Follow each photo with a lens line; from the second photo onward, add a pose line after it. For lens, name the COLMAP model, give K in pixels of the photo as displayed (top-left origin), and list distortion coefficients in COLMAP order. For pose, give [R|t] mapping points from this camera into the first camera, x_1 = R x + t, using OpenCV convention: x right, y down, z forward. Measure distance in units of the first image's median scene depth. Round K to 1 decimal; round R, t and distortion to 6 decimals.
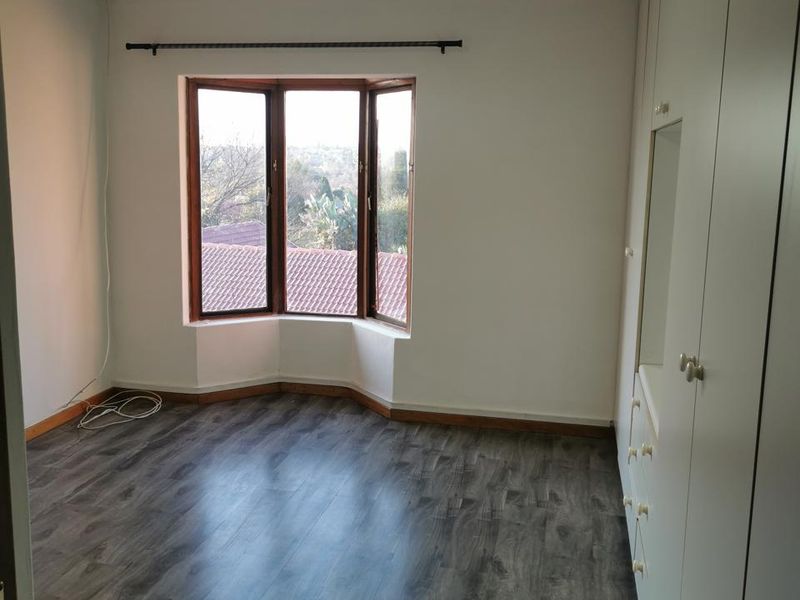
lens RADIAL K [[829.9, 0, 400.0], [0, 829.9, 300.0], [0, 0, 1]] dist [0.012873, 0.003083]
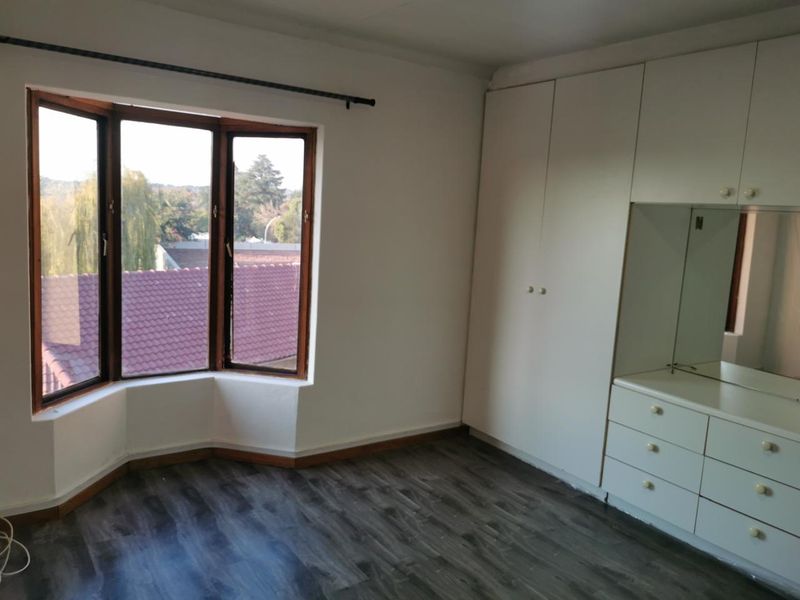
lens RADIAL K [[627.7, 0, 401.9], [0, 627.7, 290.8], [0, 0, 1]] dist [0.006510, -0.006416]
pose [[0.685348, -0.073932, 0.724453, -0.450291], [0.079109, 0.996504, 0.026857, -0.077688], [-0.723906, 0.038904, 0.688800, 0.384032]]
